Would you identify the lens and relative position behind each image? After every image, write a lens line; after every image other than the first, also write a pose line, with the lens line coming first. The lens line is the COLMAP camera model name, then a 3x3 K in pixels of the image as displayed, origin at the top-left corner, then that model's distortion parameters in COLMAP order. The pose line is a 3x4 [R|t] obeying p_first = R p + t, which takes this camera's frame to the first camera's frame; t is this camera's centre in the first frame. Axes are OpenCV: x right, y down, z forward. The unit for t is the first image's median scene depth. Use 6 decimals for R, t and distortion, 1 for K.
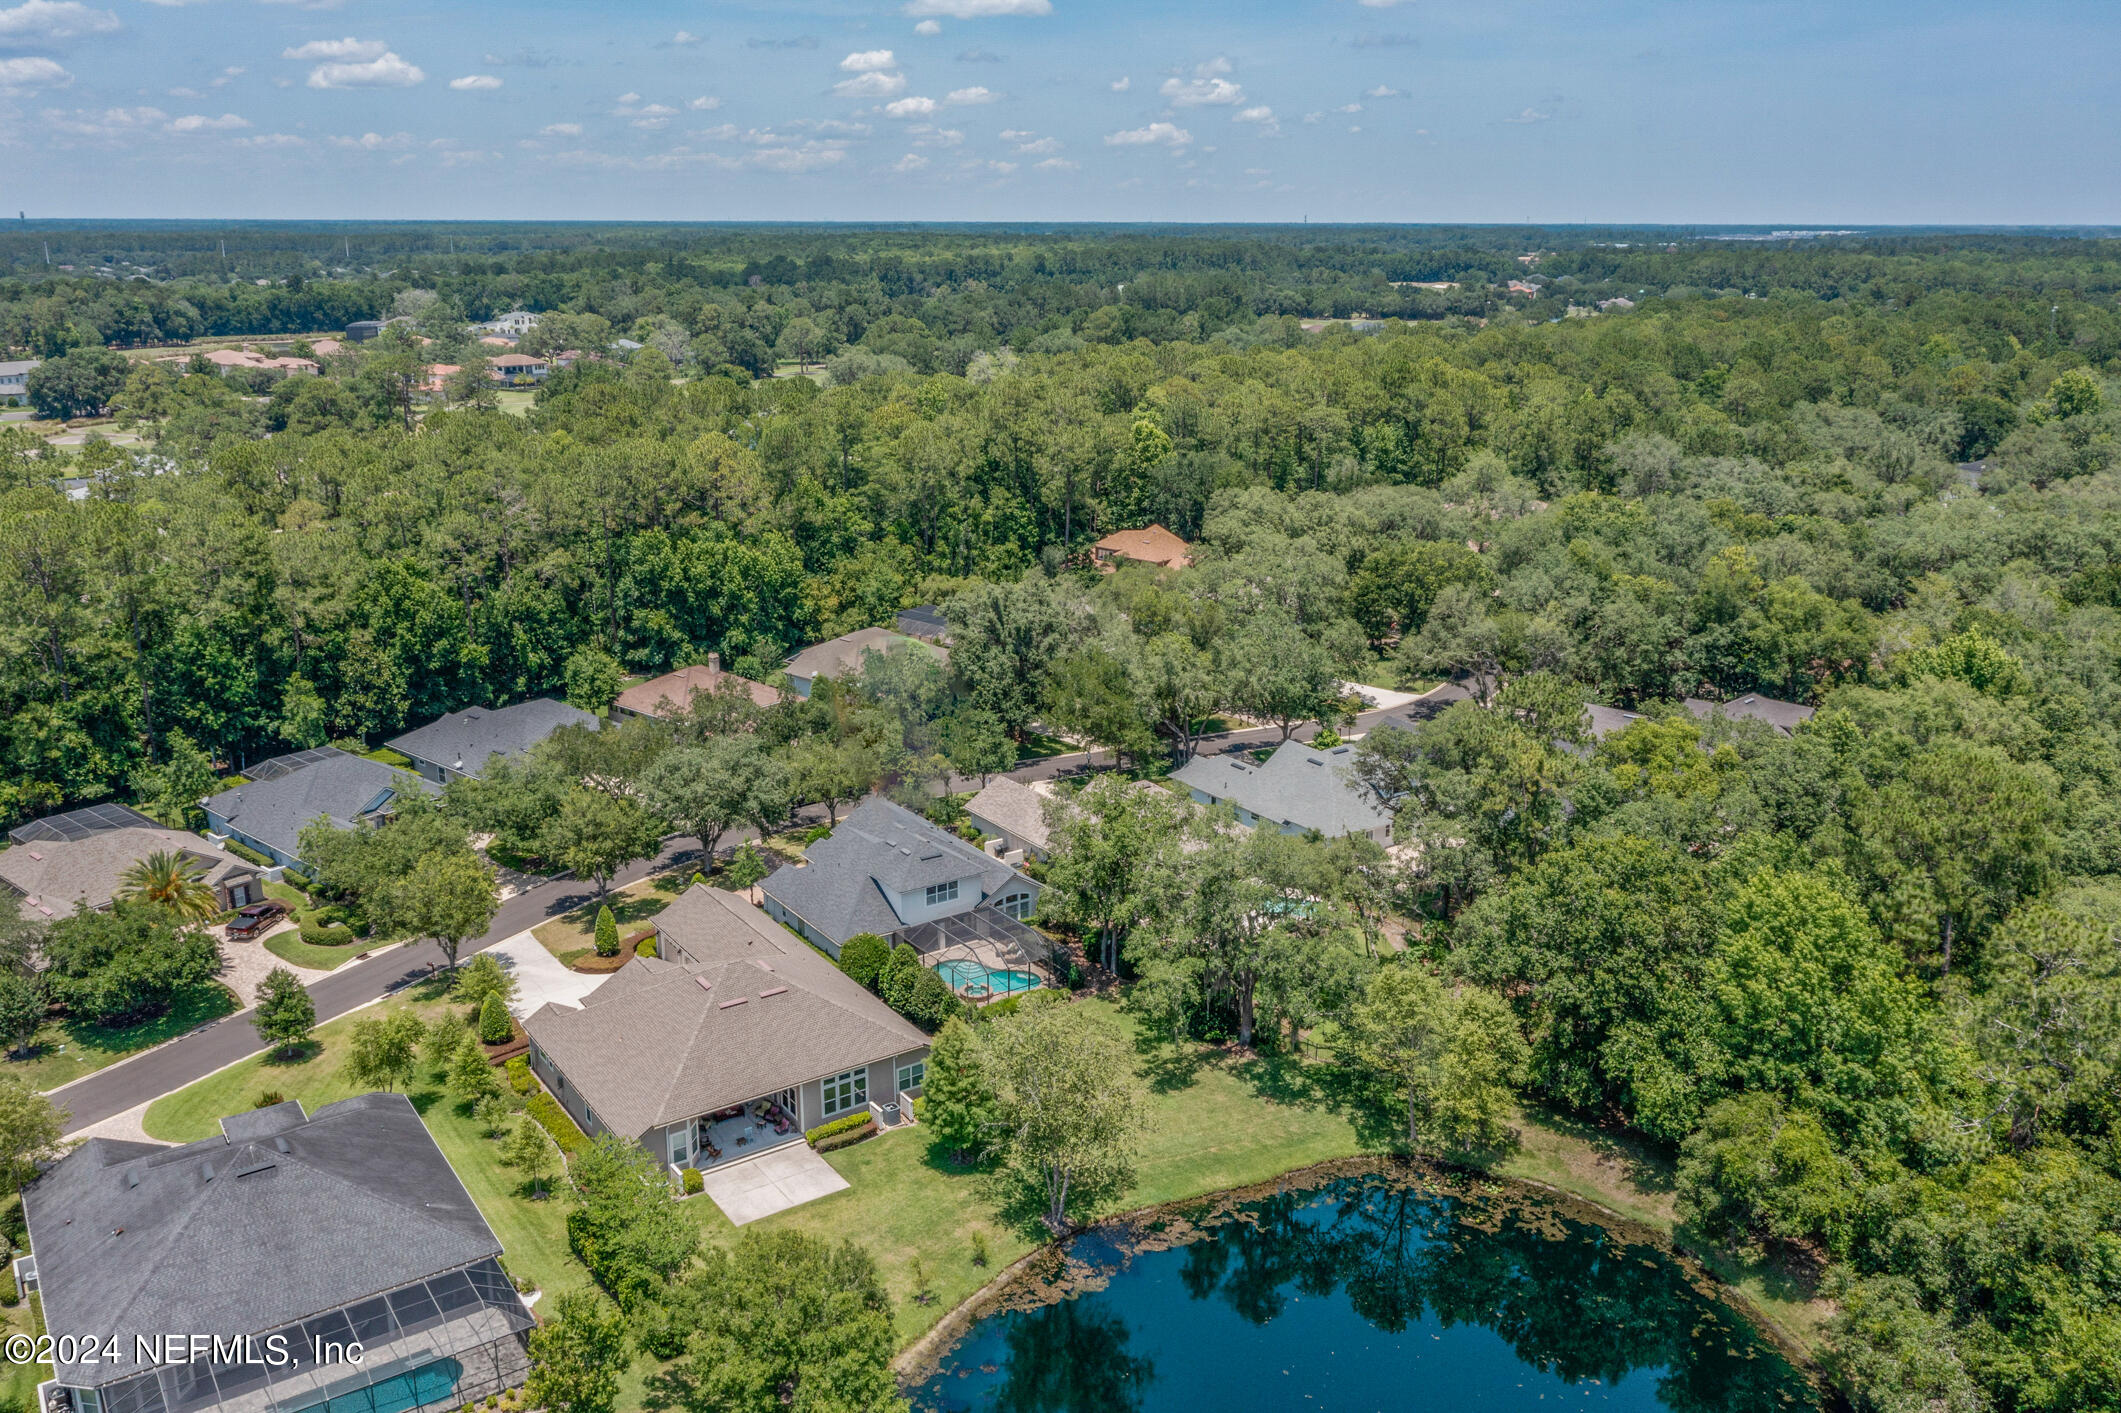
lens RADIAL K [[1698.1, 0, 1031.3], [0, 1698.1, 707.5], [0, 0, 1]] dist [-0.001161, 0.008916]
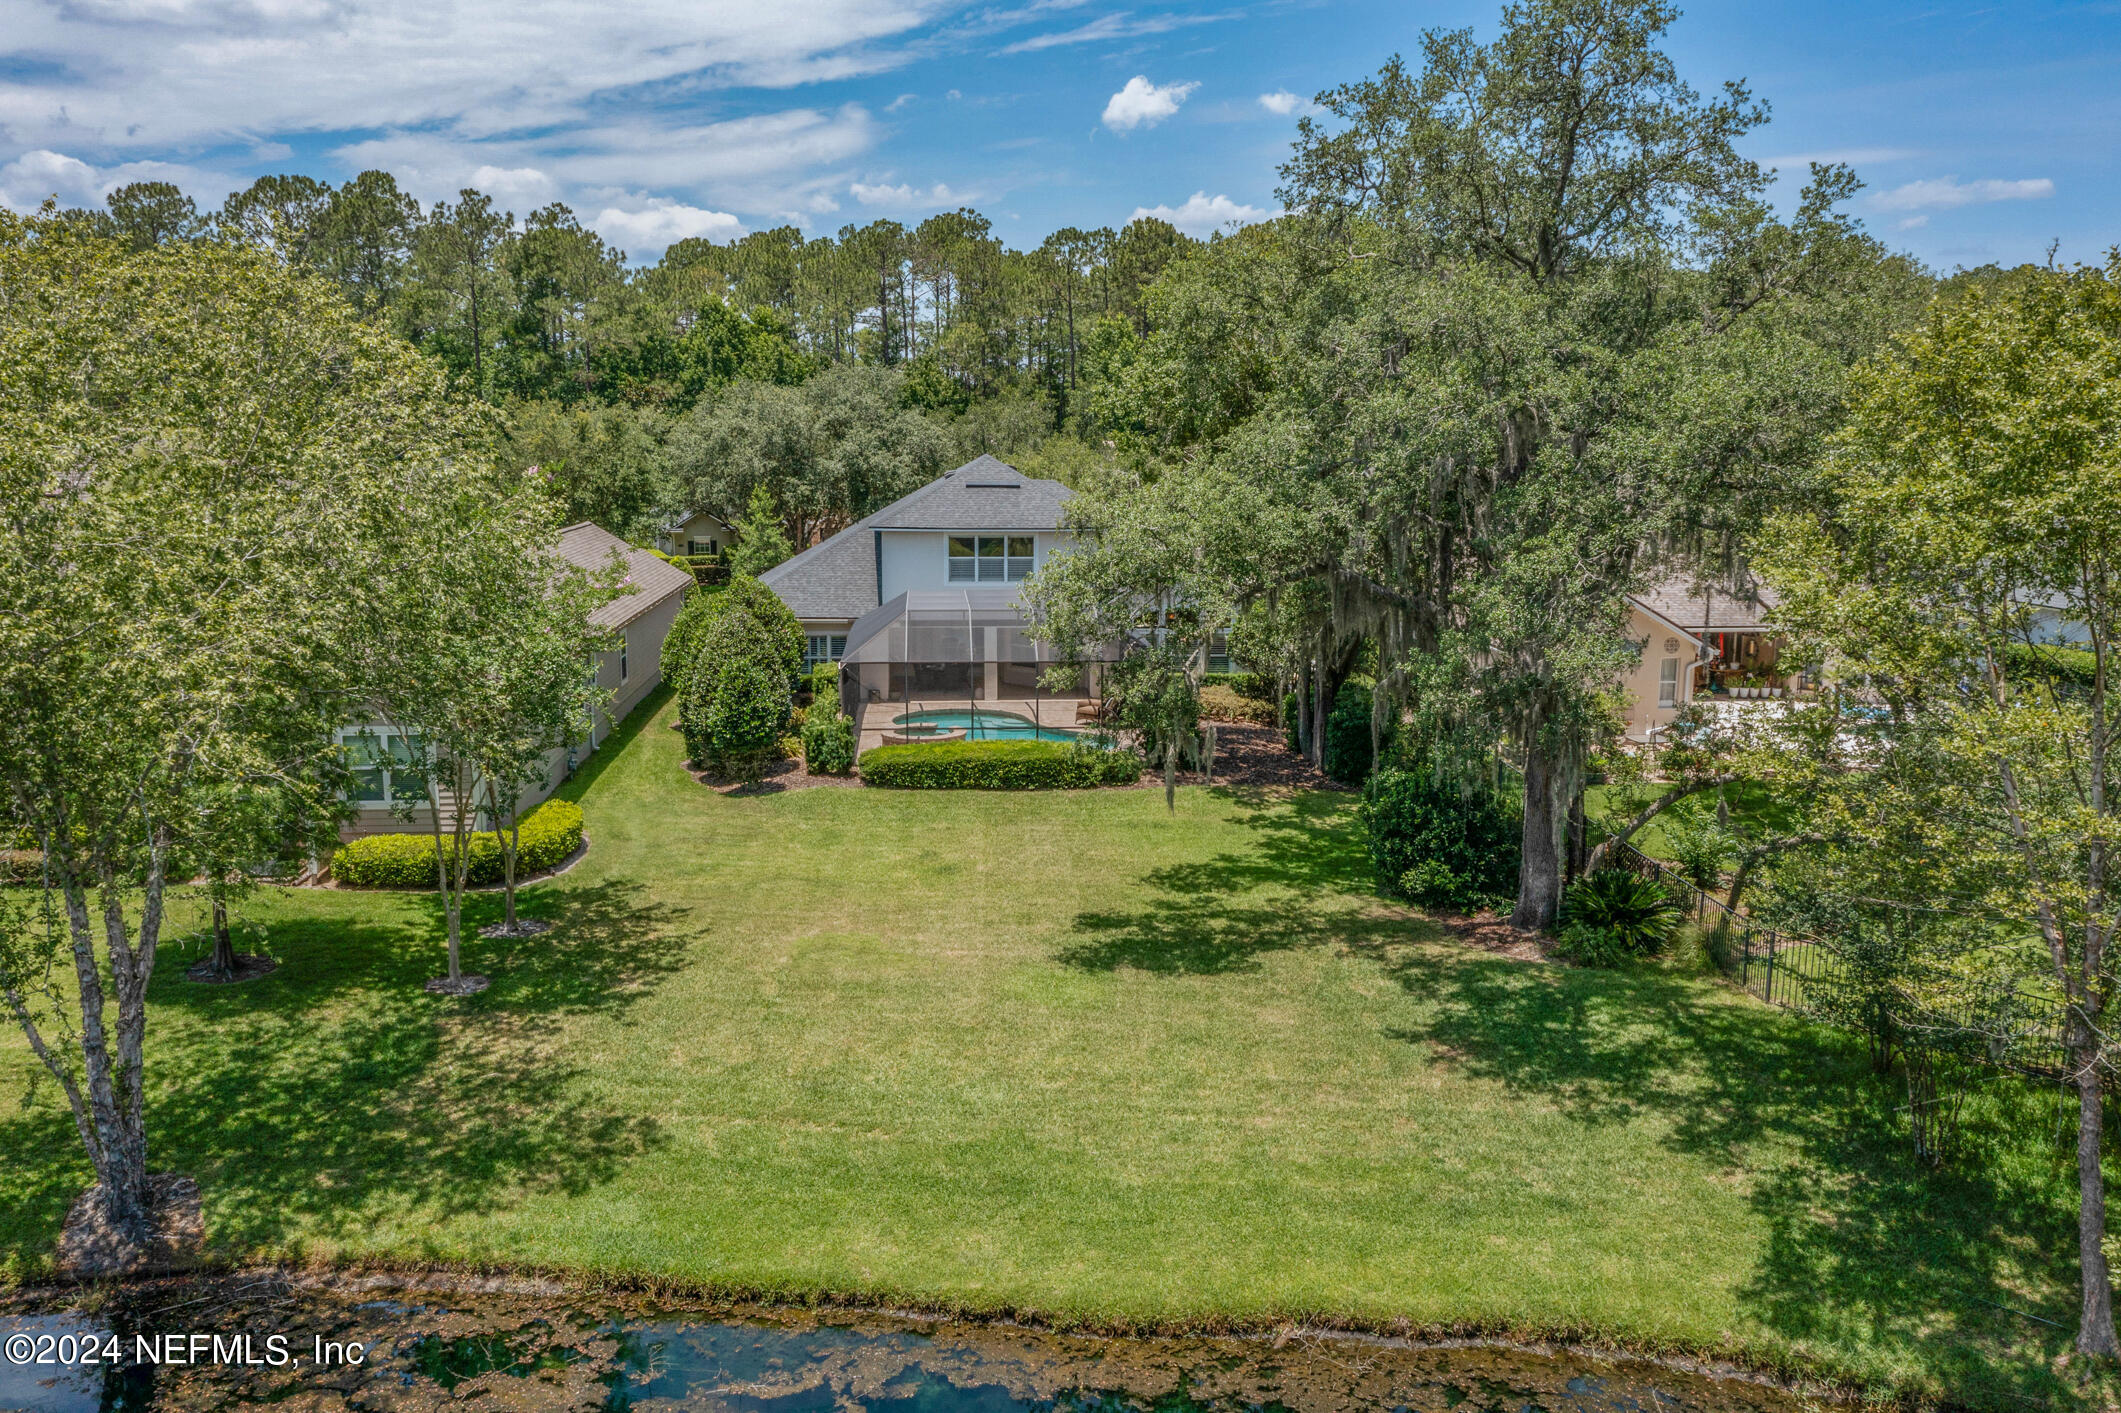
lens RADIAL K [[1698.1, 0, 1031.3], [0, 1698.1, 707.5], [0, 0, 1]] dist [-0.001161, 0.008916]
pose [[0.863033, 0.088256, -0.497379, 0.129047], [-0.143721, 0.986827, -0.074273, 0.131913], [0.484272, 0.135584, 0.864348, 0.477598]]
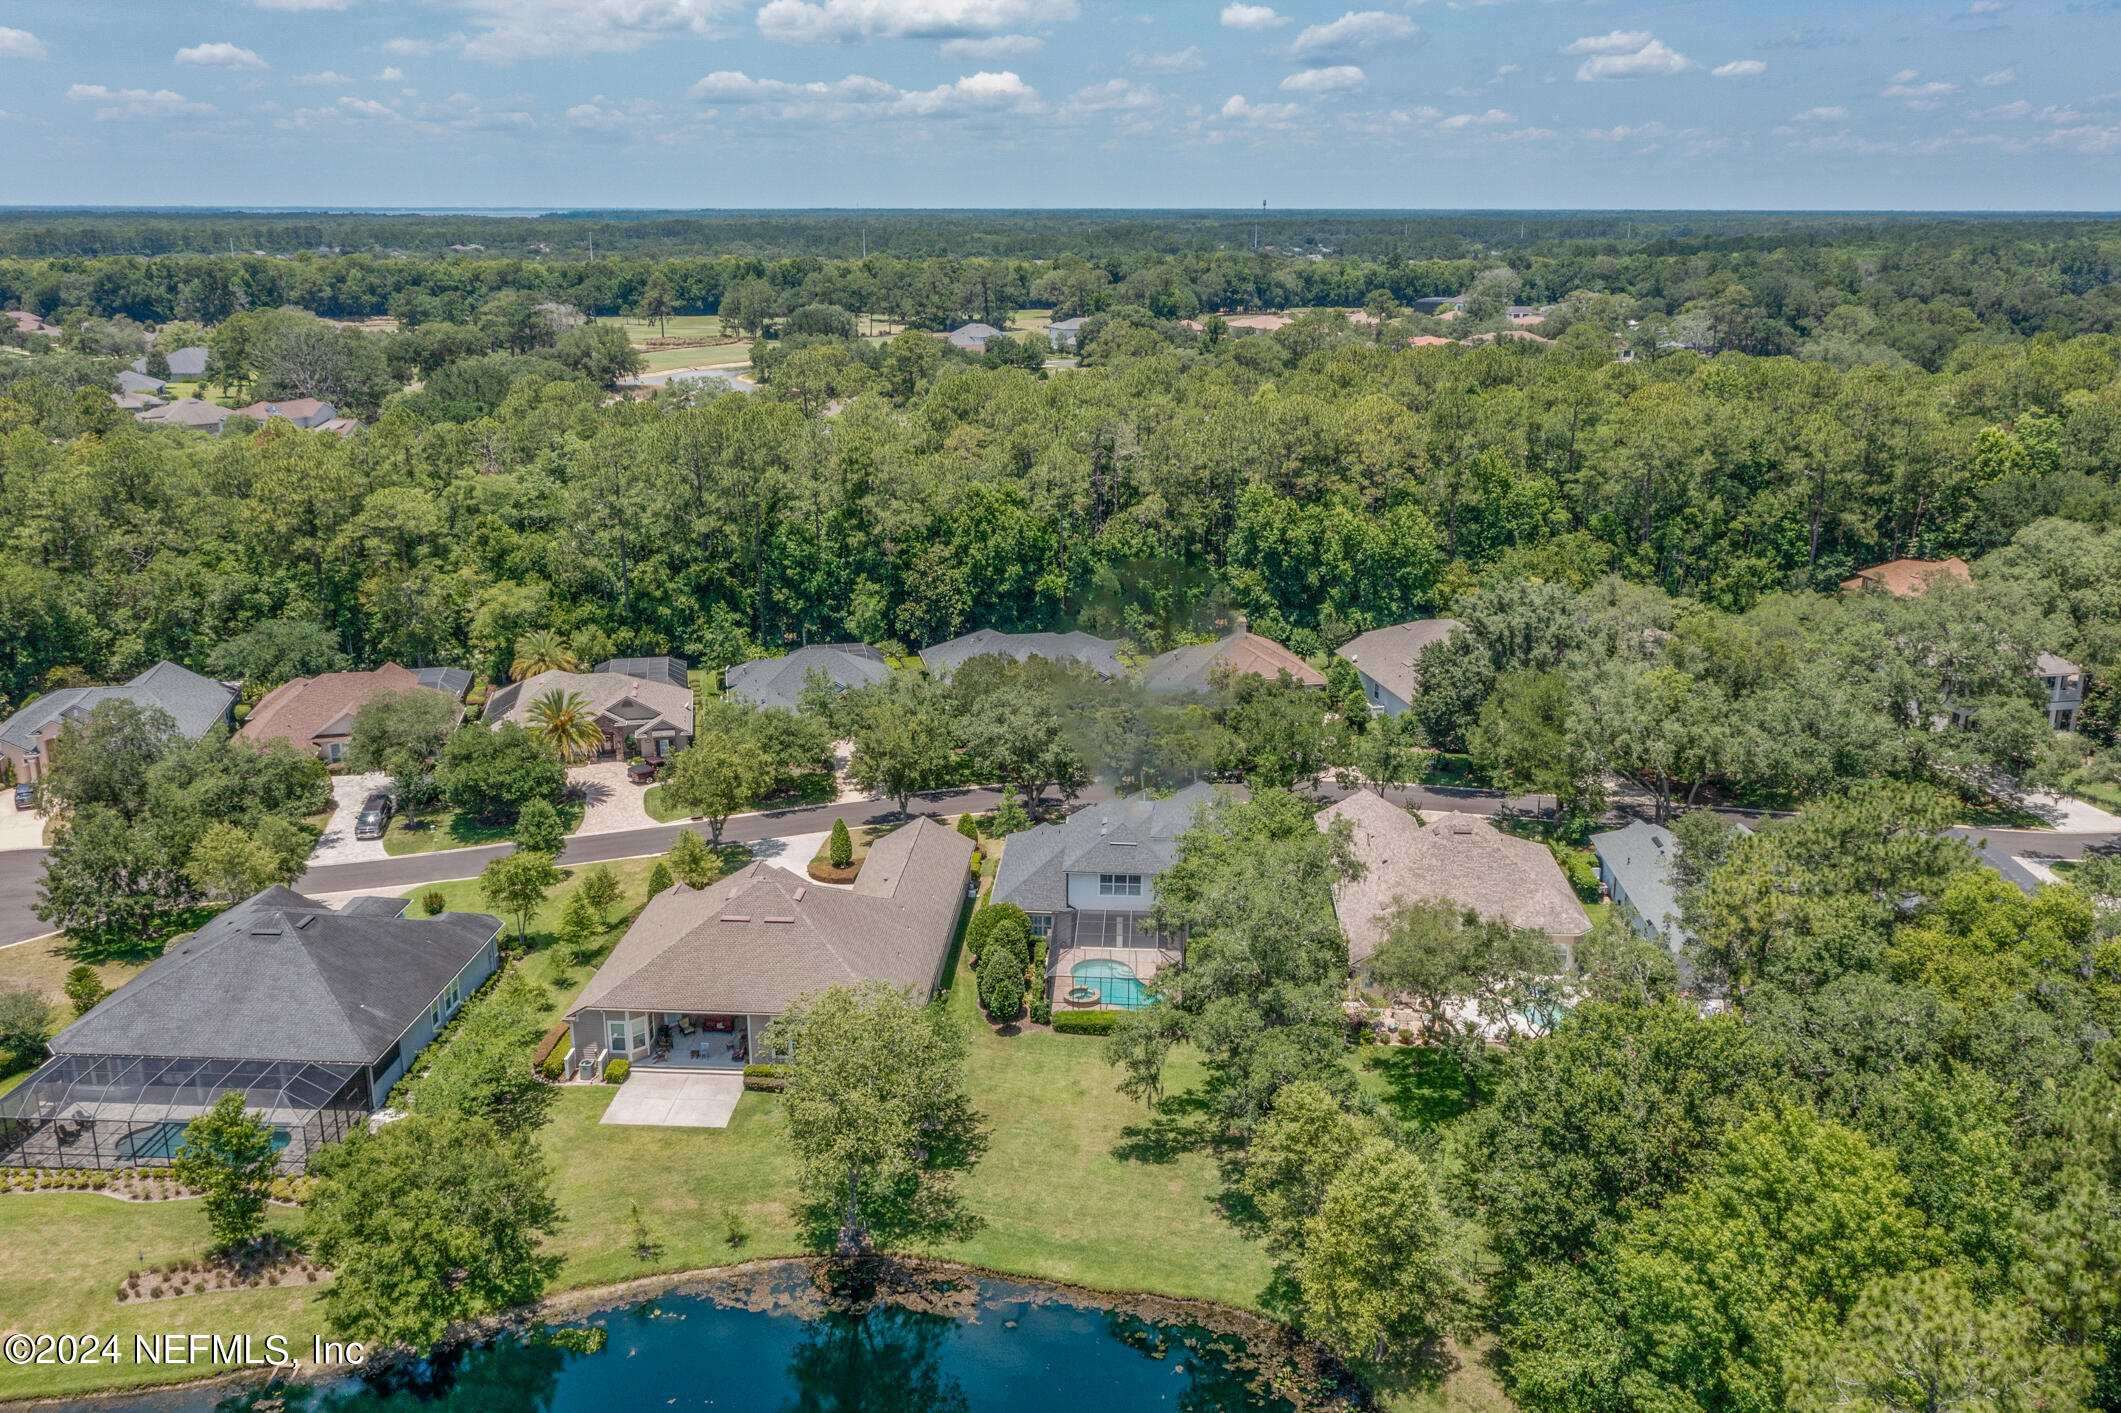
lens RADIAL K [[1698.1, 0, 1031.3], [0, 1698.1, 707.5], [0, 0, 1]] dist [-0.001161, 0.008916]
pose [[0.786086, 0.175494, -0.592681, 0.318009], [-0.172255, 0.983060, 0.062621, -0.023099], [0.593630, 0.052867, 0.803000, 0.184360]]
